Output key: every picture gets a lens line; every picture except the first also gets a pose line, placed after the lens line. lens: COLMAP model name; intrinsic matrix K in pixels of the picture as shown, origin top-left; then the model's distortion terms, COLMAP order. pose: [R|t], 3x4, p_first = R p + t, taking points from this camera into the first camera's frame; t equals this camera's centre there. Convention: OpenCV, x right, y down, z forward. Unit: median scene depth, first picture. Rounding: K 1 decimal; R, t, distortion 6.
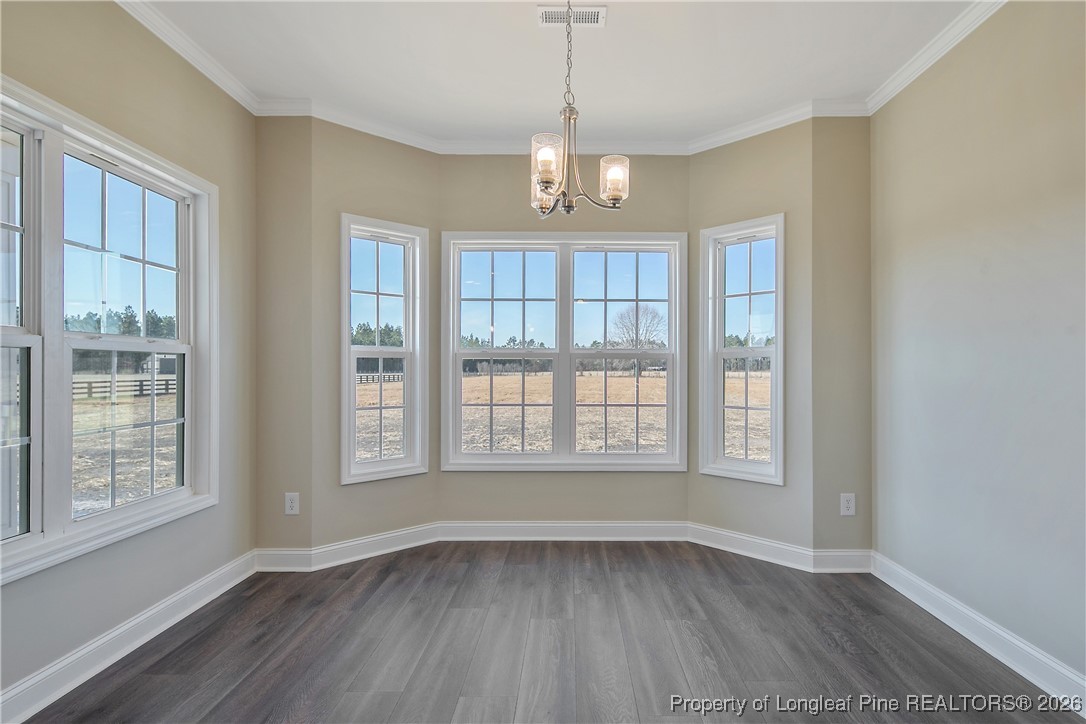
lens RADIAL K [[524.3, 0, 543.0], [0, 524.3, 362.0], [0, 0, 1]] dist [0.001747, -0.000604]
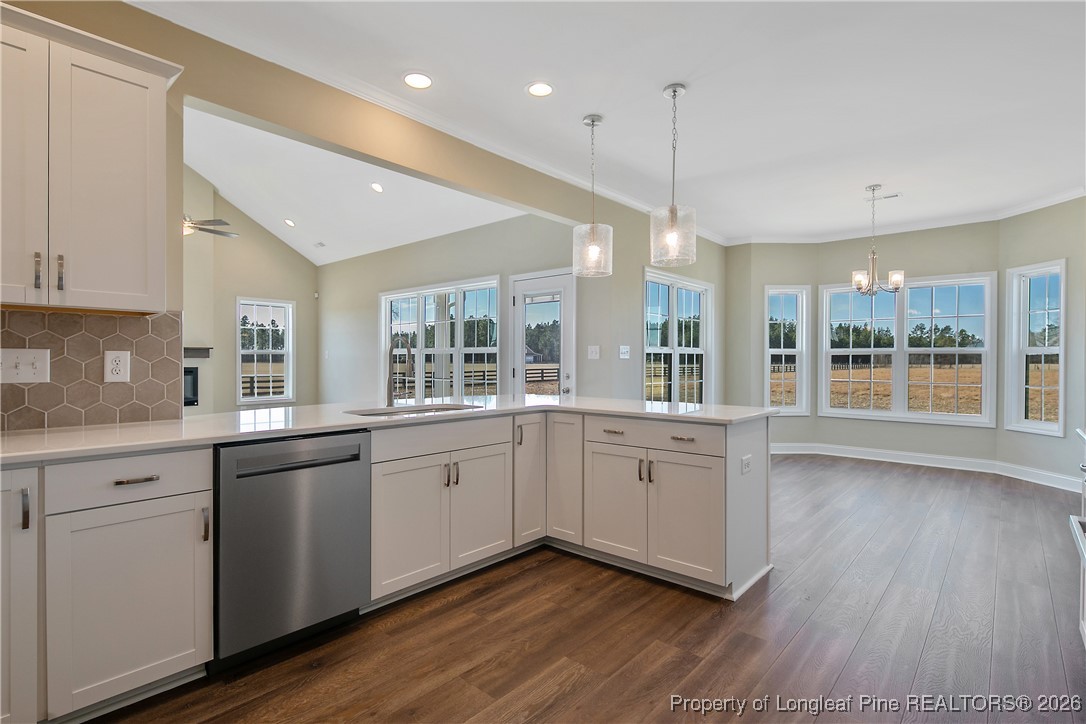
lens RADIAL K [[524.3, 0, 543.0], [0, 524.3, 362.0], [0, 0, 1]] dist [0.001747, -0.000604]
pose [[0.768423, 0.005538, -0.639918, 0.248201], [0.005439, 0.999870, 0.015184, -0.014670], [0.639919, -0.015149, 0.768293, -1.057114]]
